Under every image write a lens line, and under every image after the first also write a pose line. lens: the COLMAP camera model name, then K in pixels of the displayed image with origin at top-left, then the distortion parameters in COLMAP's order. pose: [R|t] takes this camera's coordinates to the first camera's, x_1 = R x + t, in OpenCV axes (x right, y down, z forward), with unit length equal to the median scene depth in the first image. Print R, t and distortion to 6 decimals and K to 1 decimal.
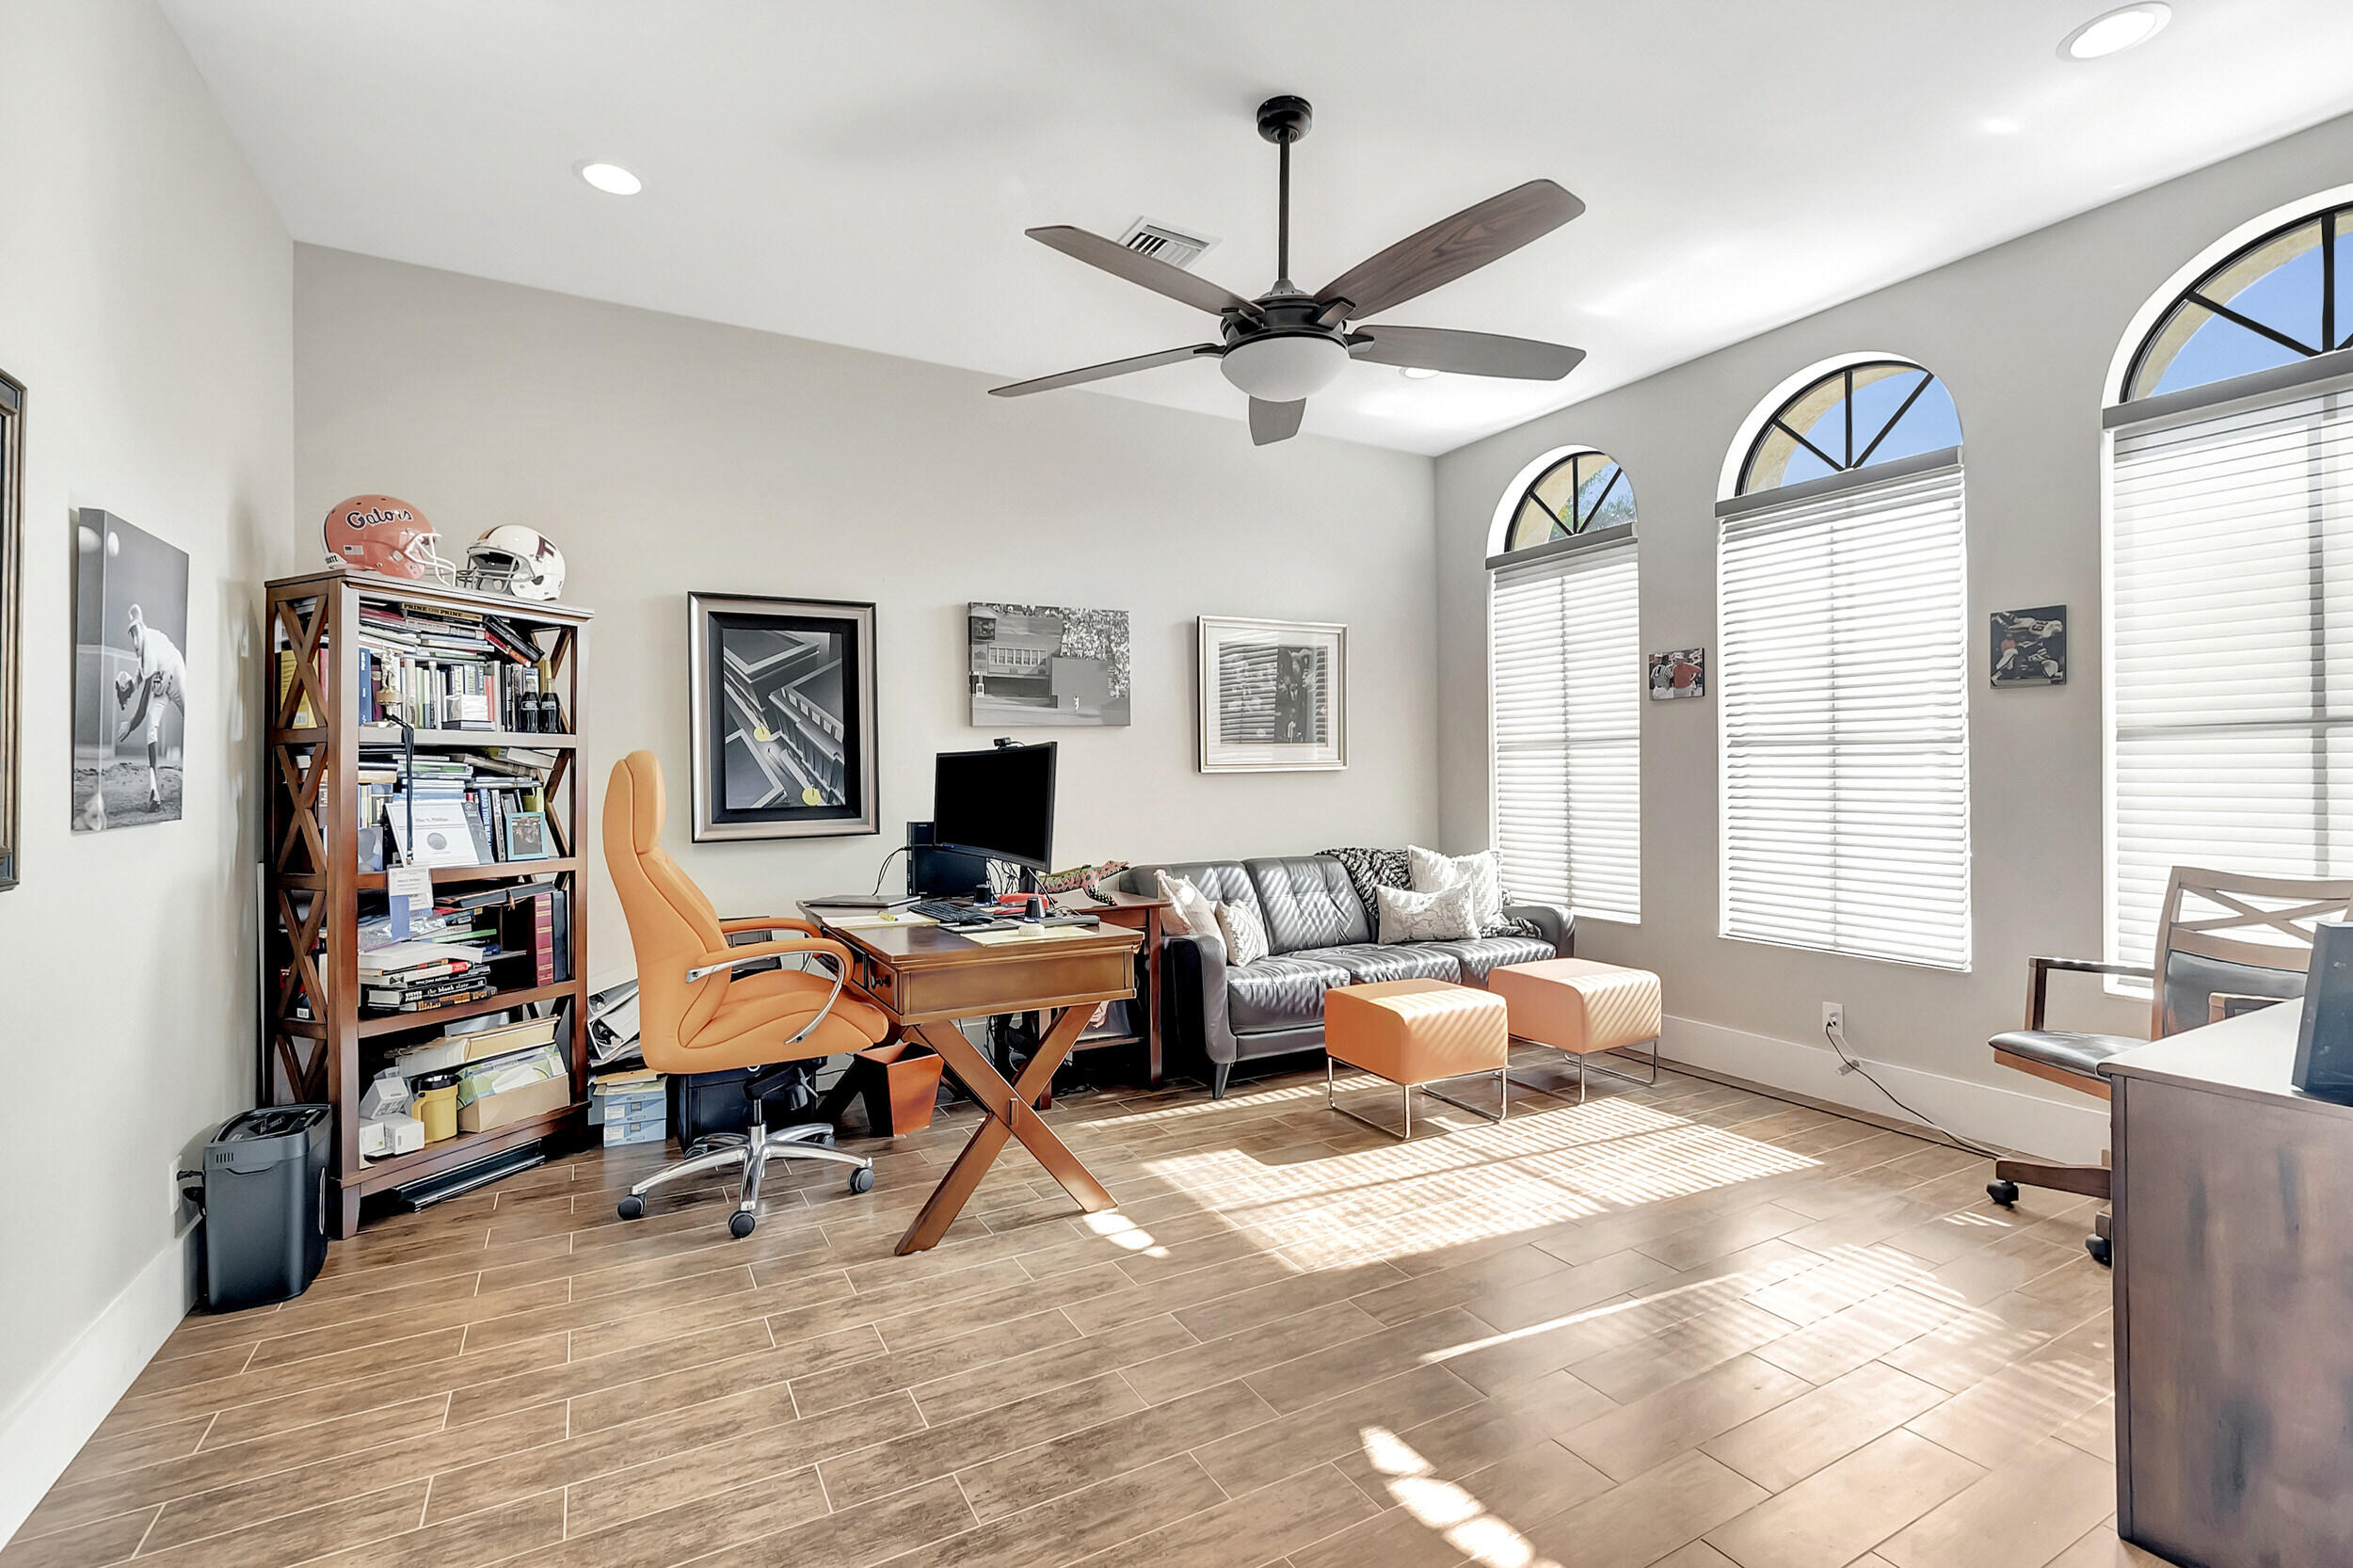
lens RADIAL K [[1064.0, 0, 1153.9], [0, 1064.0, 786.9], [0, 0, 1]] dist [-0.001809, -0.000009]
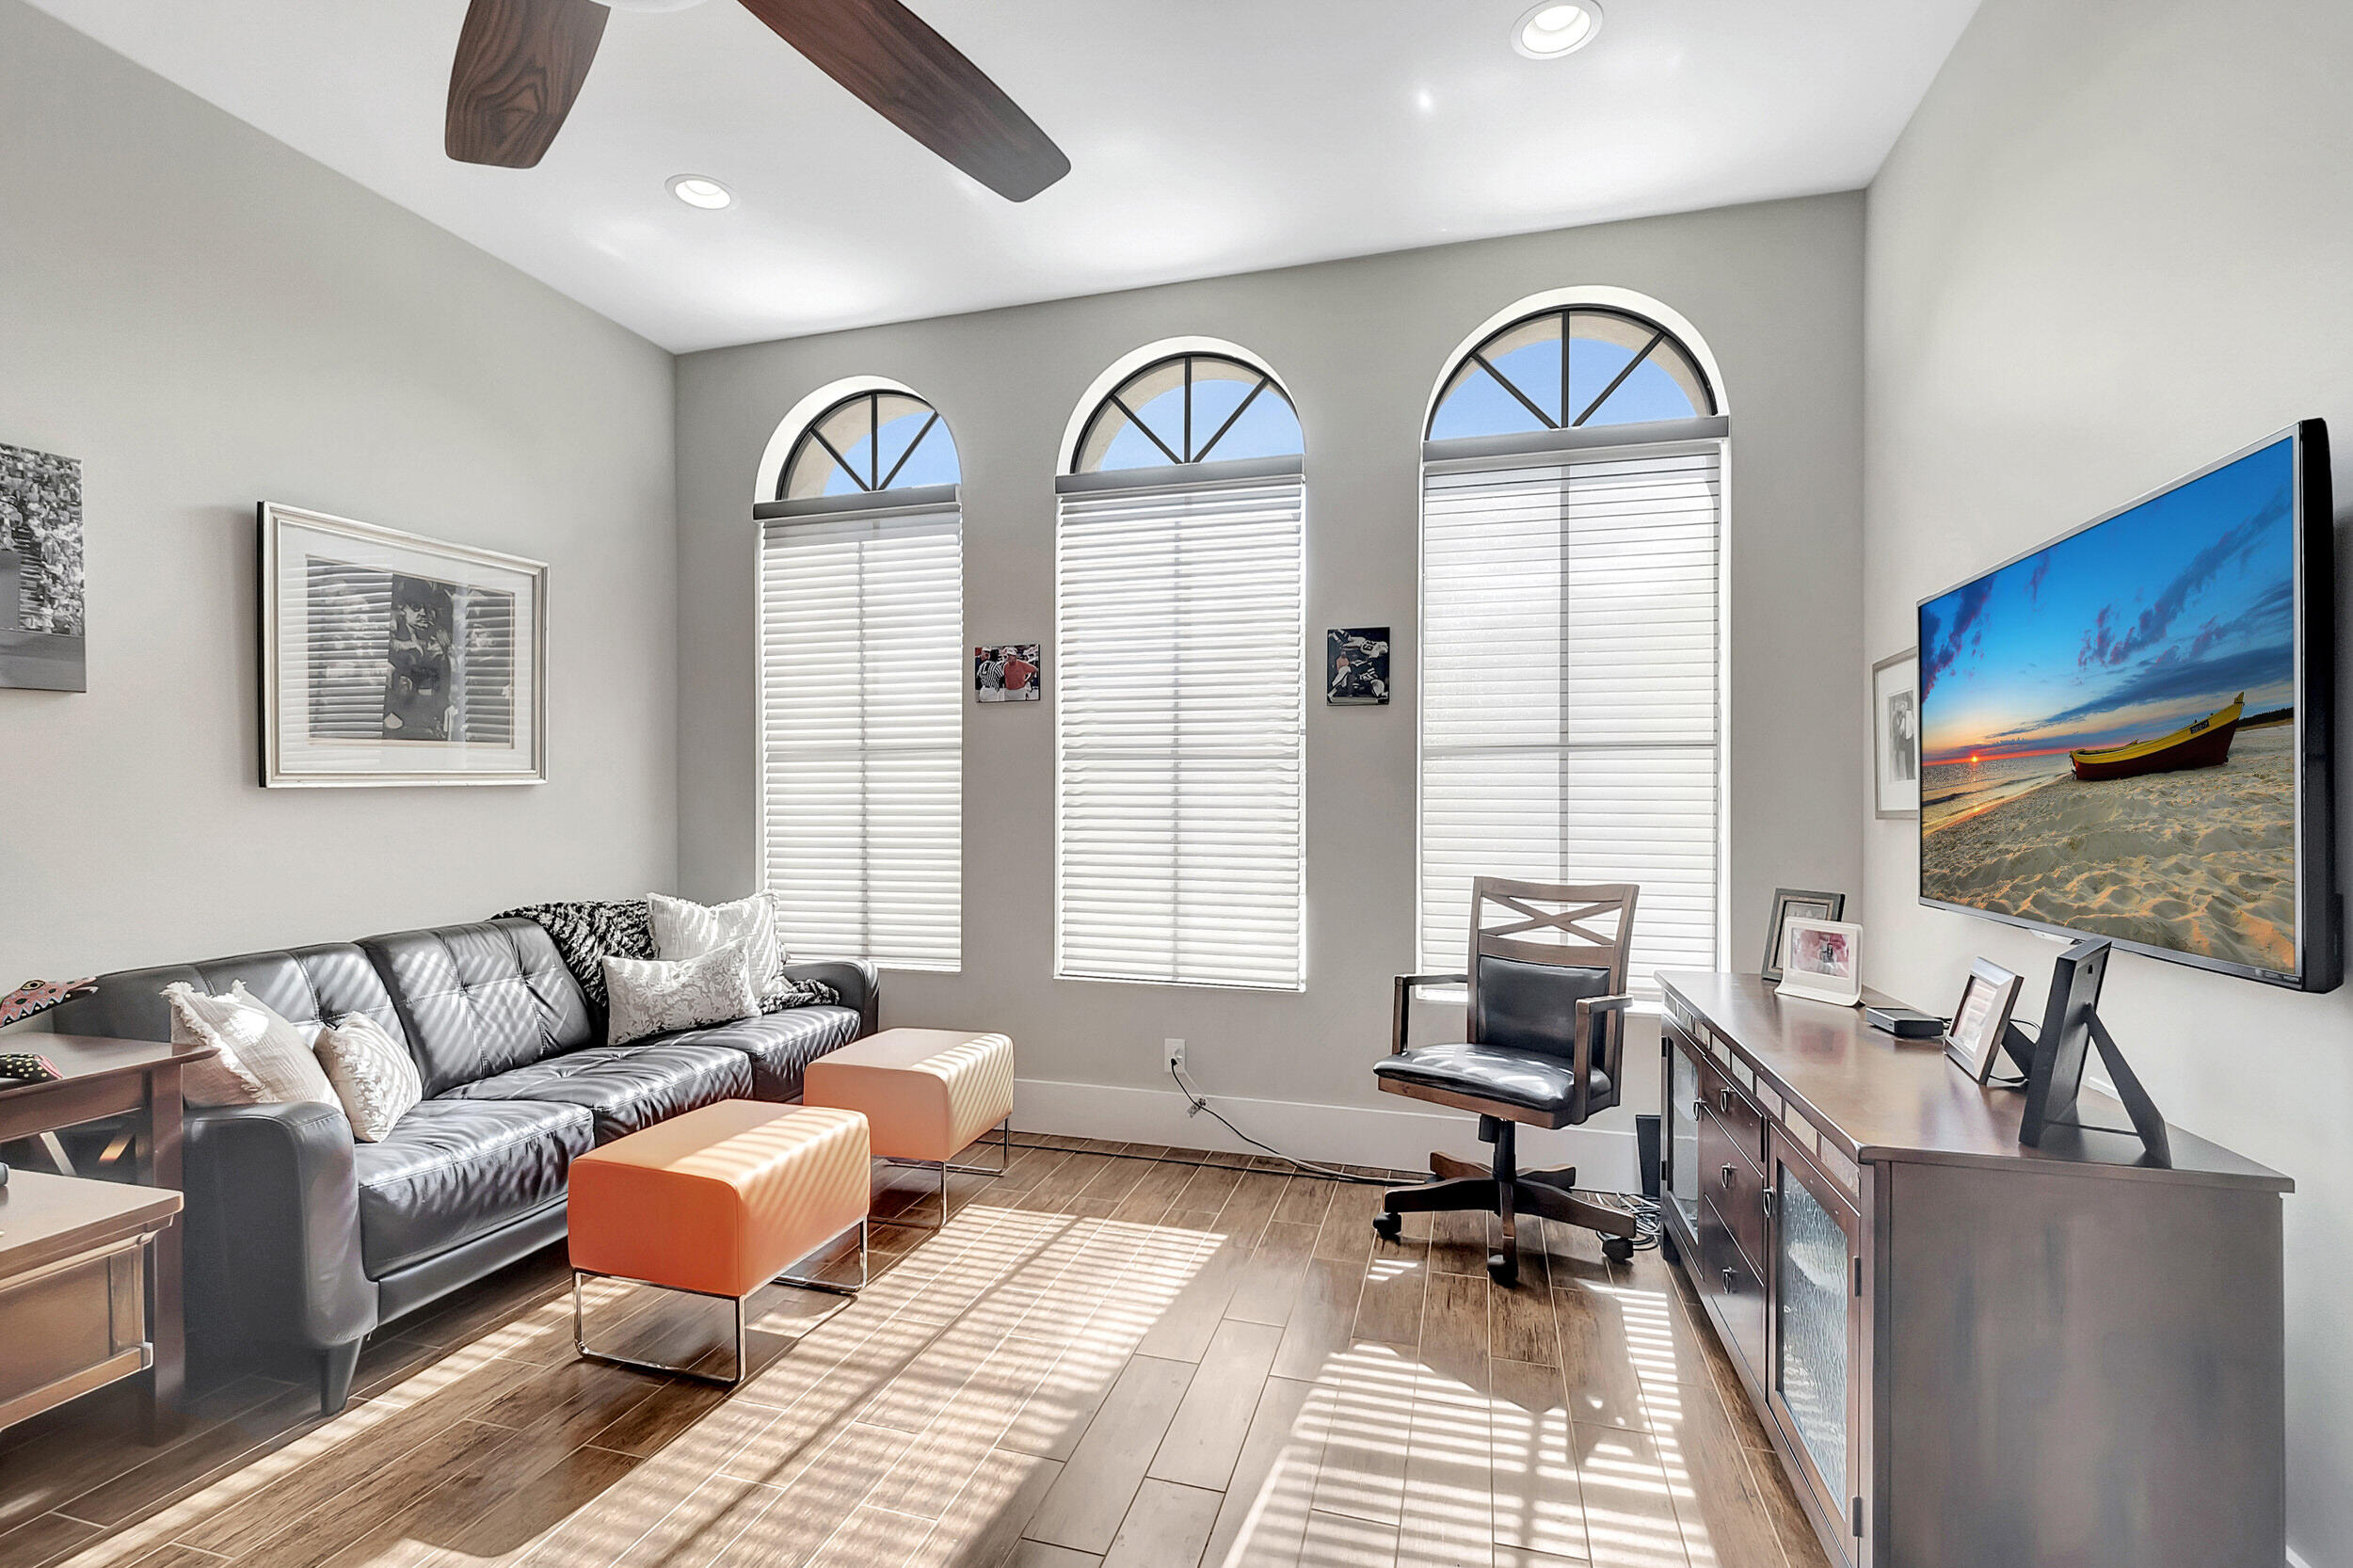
lens RADIAL K [[1064.0, 0, 1153.9], [0, 1064.0, 786.9], [0, 0, 1]] dist [-0.001809, -0.000009]
pose [[0.703649, 0.002203, 0.710544, -0.027159], [0.008426, 0.999899, -0.011443, -0.004878], [-0.710498, 0.014039, 0.703559, 0.332014]]
